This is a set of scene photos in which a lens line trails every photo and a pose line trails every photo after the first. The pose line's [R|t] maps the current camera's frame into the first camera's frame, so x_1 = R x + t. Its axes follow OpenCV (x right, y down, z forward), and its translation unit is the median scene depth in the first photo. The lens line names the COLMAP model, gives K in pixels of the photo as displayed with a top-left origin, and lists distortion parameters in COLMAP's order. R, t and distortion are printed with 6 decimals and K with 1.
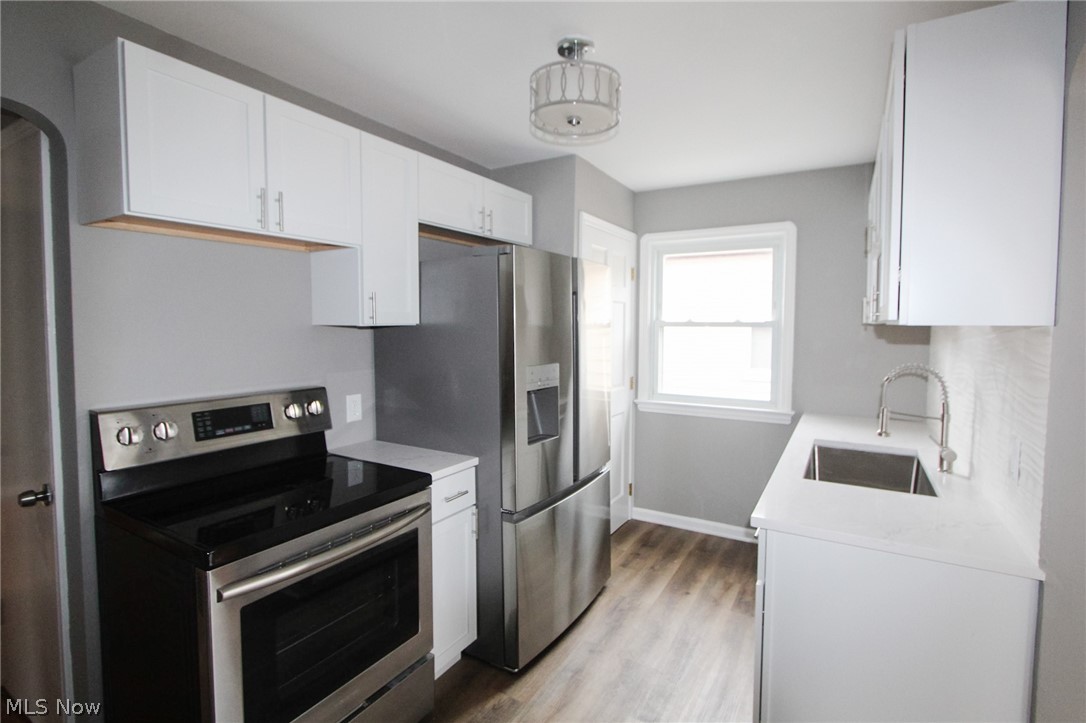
lens RADIAL K [[520.3, 0, 542.3], [0, 520.3, 358.0], [0, 0, 1]] dist [-0.002899, -0.000378]
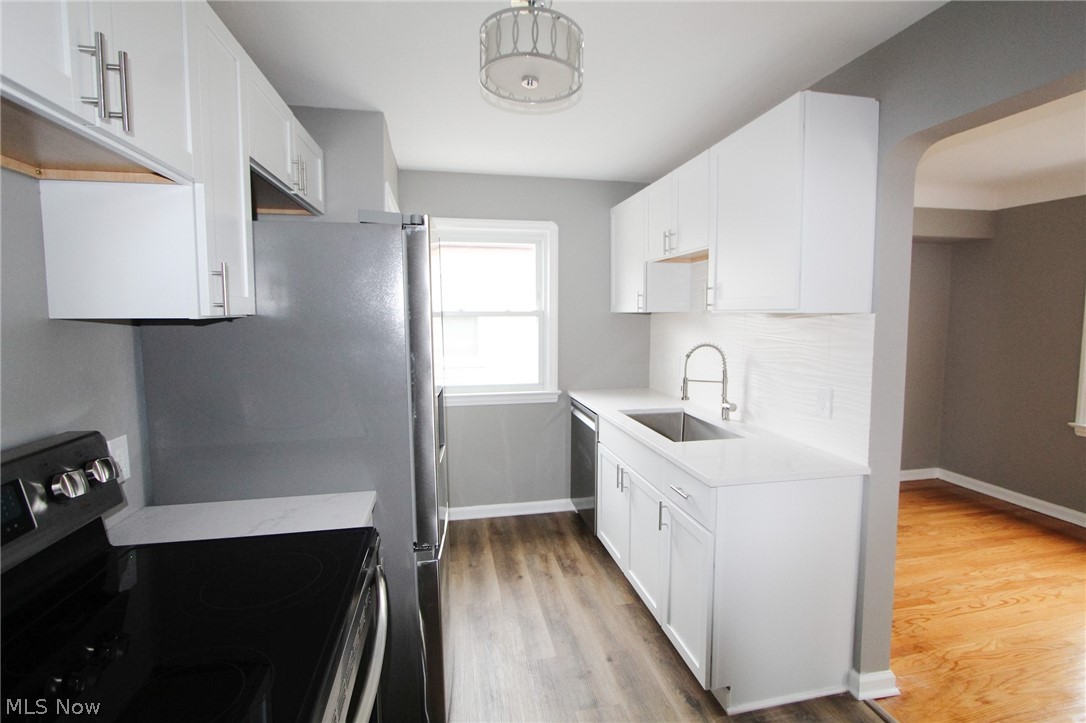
lens RADIAL K [[520.3, 0, 539.4], [0, 520.3, 356.4], [0, 0, 1]] dist [-0.002899, -0.000378]
pose [[0.733733, -0.059951, 0.676787, -0.338794], [0.047148, 0.998191, 0.037306, -0.016738], [-0.677800, 0.004537, 0.735233, 0.206148]]
